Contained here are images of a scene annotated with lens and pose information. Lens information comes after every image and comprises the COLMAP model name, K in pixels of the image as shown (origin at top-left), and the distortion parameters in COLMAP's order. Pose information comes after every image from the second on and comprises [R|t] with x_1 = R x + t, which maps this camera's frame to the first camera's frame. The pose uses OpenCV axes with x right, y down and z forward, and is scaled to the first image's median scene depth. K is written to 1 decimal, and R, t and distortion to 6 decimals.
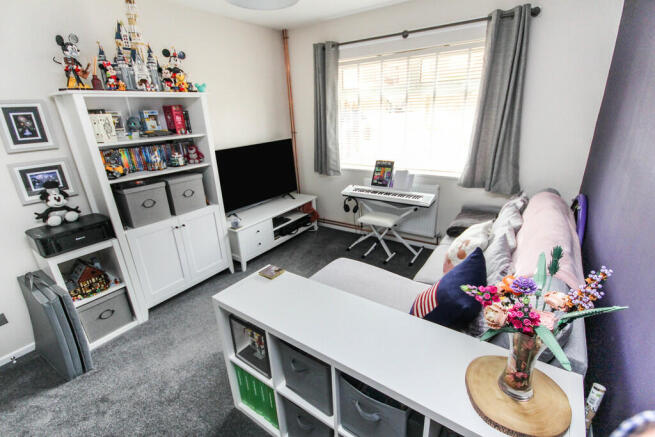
lens RADIAL K [[303.6, 0, 327.5], [0, 303.6, 218.5], [0, 0, 1]] dist [-0.000502, -0.008947]
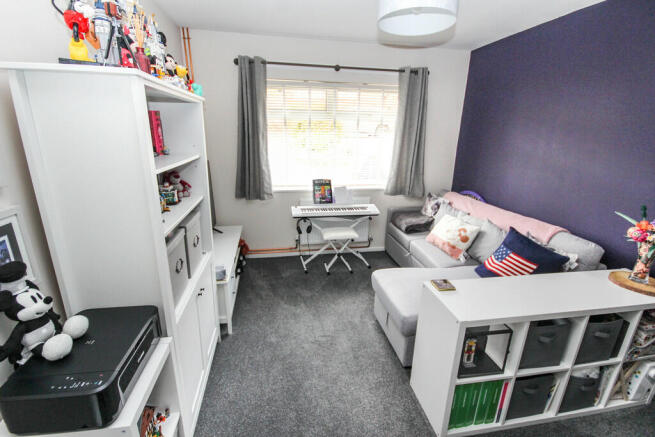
lens RADIAL K [[303.6, 0, 327.5], [0, 303.6, 218.5], [0, 0, 1]] dist [-0.000502, -0.008947]
pose [[0.703312, -0.147382, 0.695436, -0.564307], [0.193972, 0.980937, 0.011720, -0.066282], [-0.683906, 0.126652, 0.718493, 0.244954]]
